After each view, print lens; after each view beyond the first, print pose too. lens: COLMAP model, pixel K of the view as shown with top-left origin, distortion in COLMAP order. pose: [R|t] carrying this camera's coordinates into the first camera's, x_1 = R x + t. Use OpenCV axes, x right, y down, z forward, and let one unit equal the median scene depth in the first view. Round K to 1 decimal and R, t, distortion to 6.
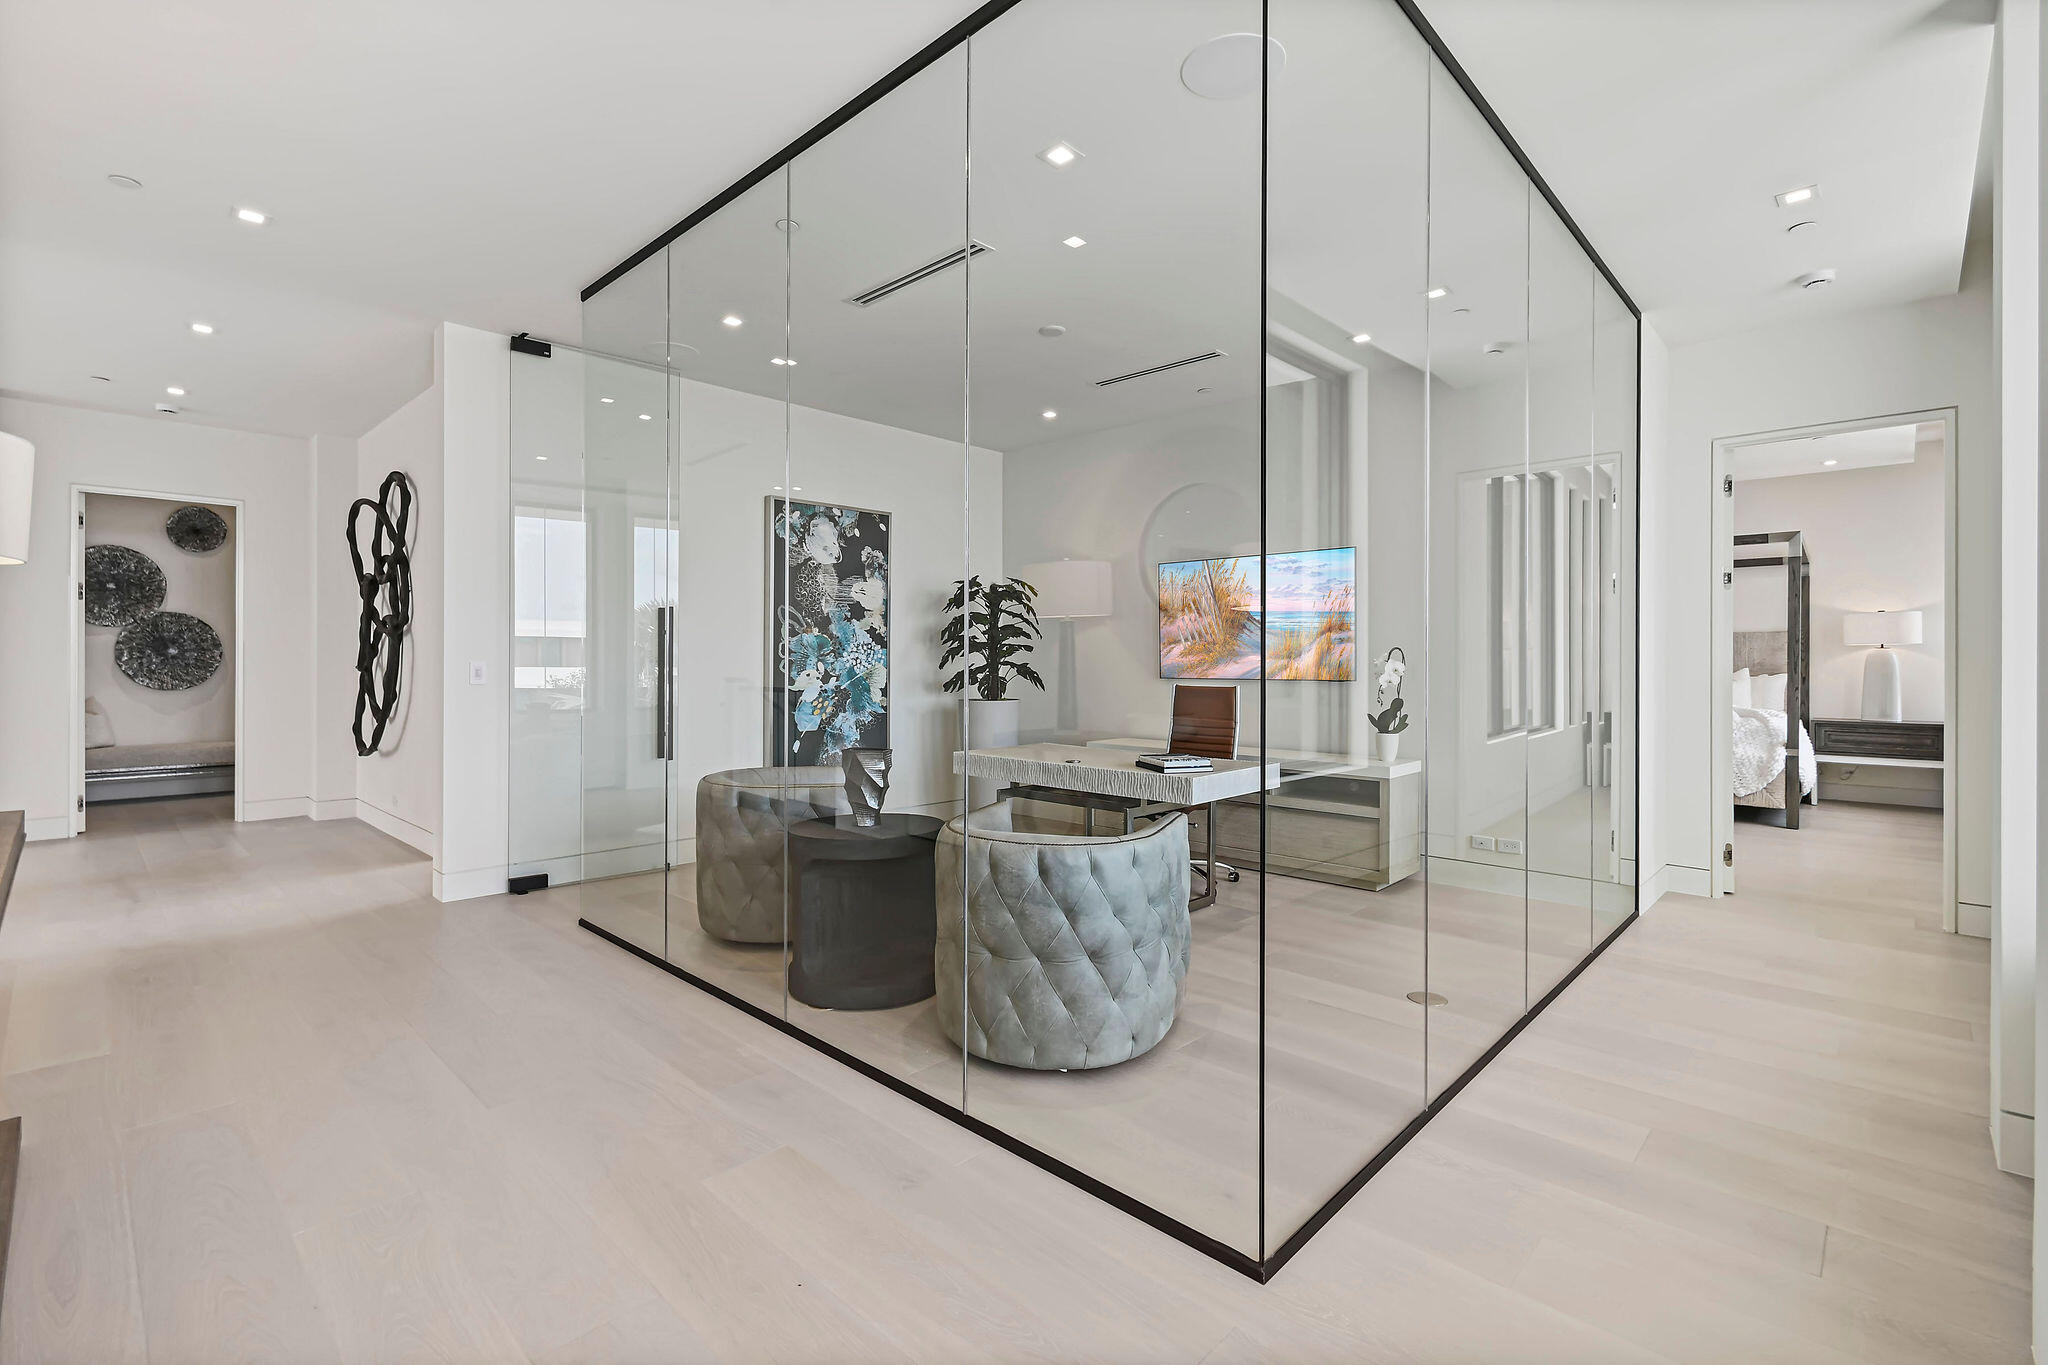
lens RADIAL K [[922.7, 0, 1027.2], [0, 922.7, 679.4], [0, 0, 1]] dist [0.001672, 0.000017]
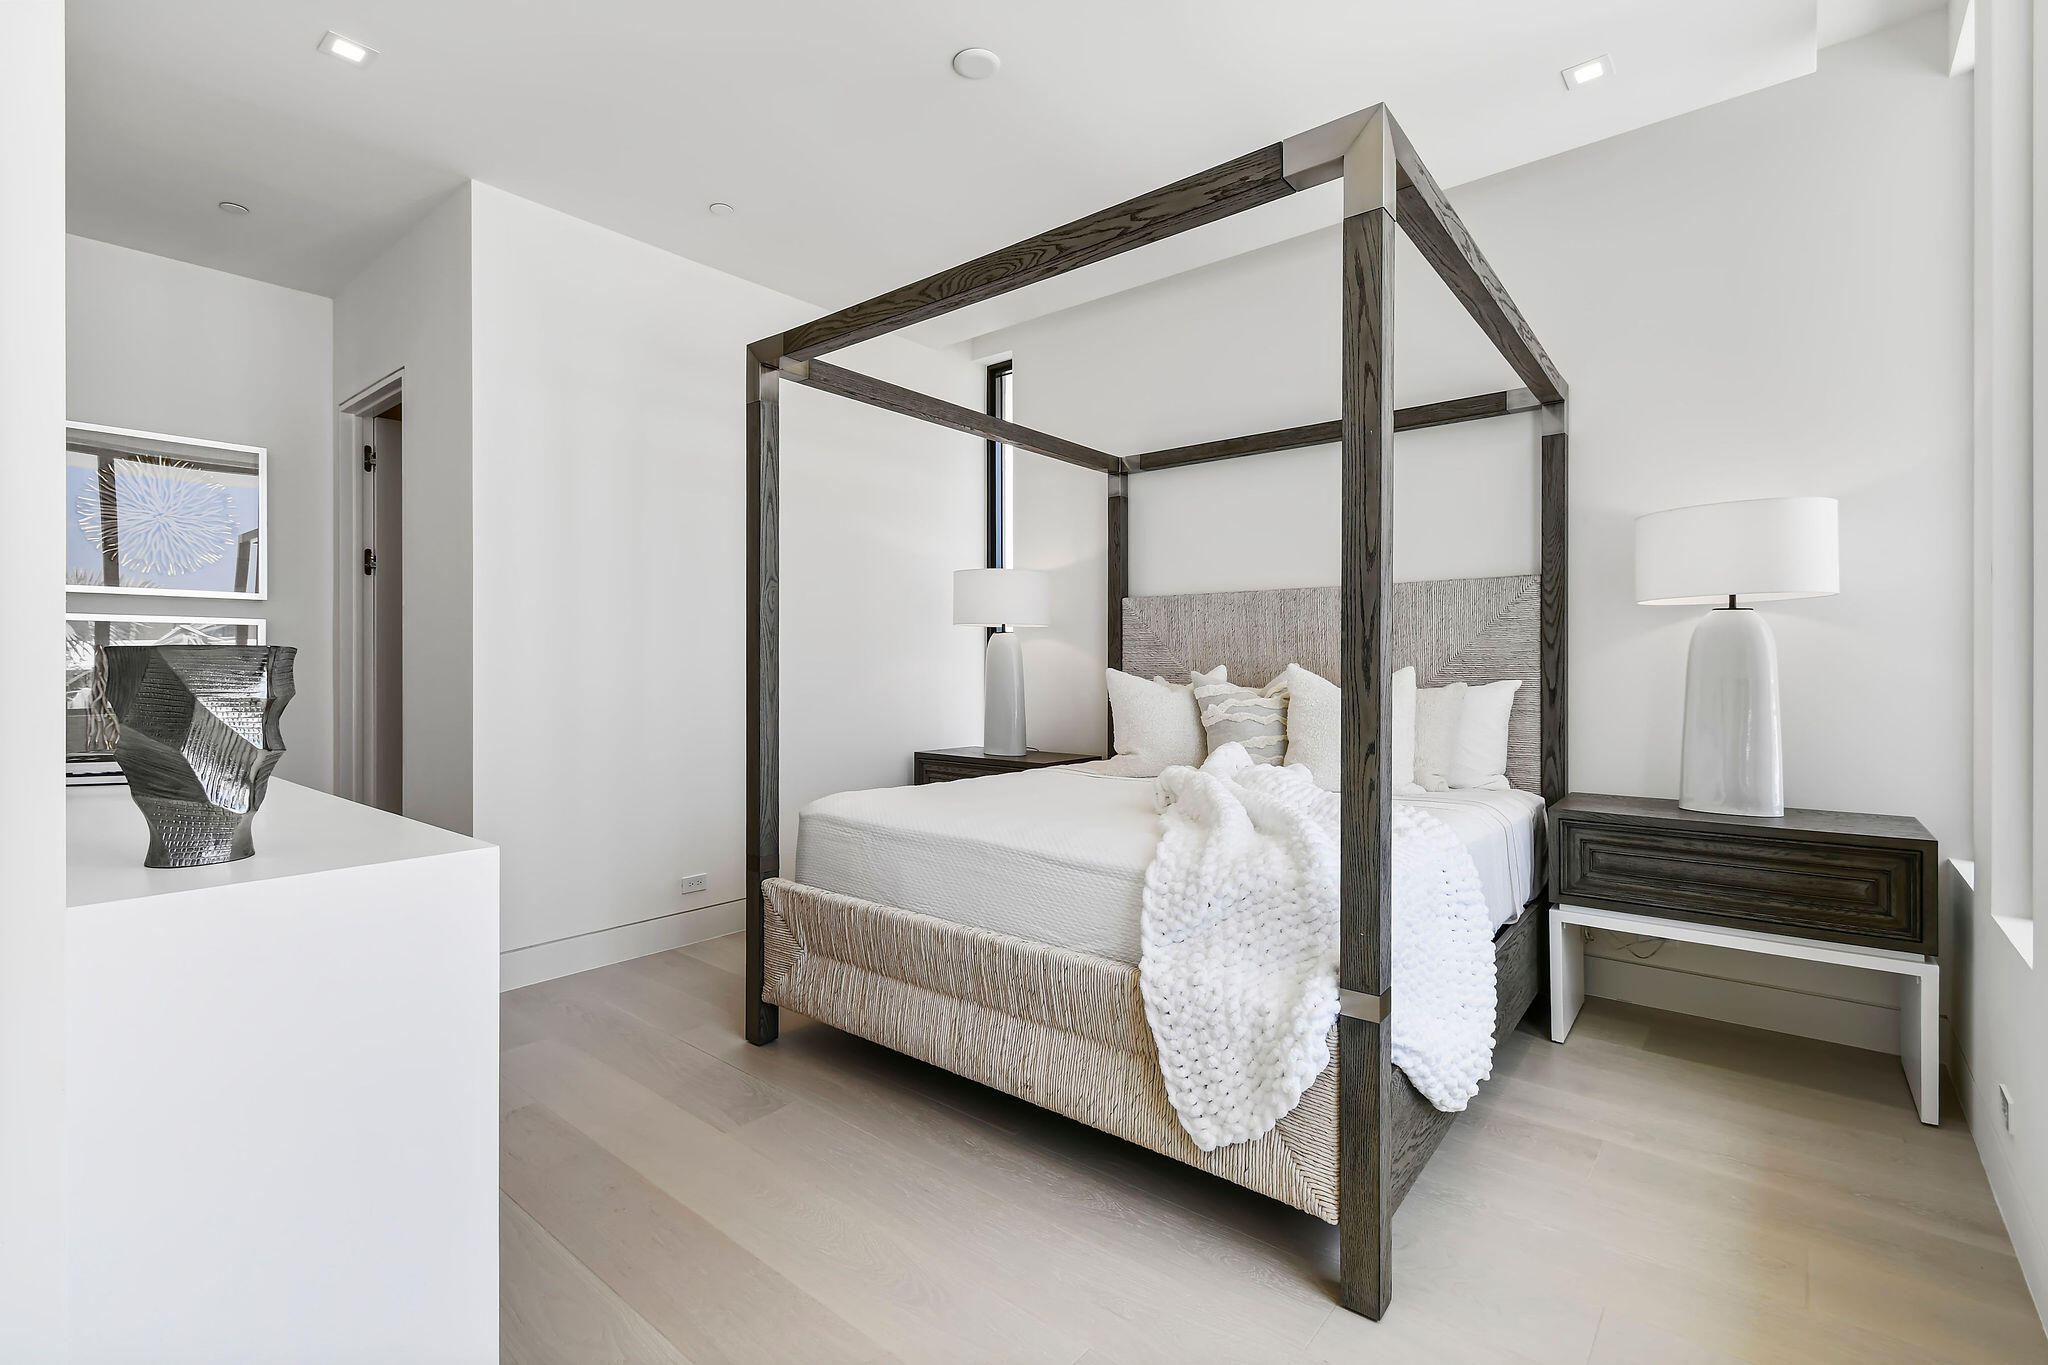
lens RADIAL K [[922.7, 0, 1020.6], [0, 922.7, 671.2], [0, 0, 1]] dist [0.001672, 0.000017]
pose [[0.998325, 0.003702, 0.057735, 0.636113], [-0.003249, 0.999963, -0.007934, -0.006631], [-0.057762, 0.007733, 0.998300, 0.666456]]
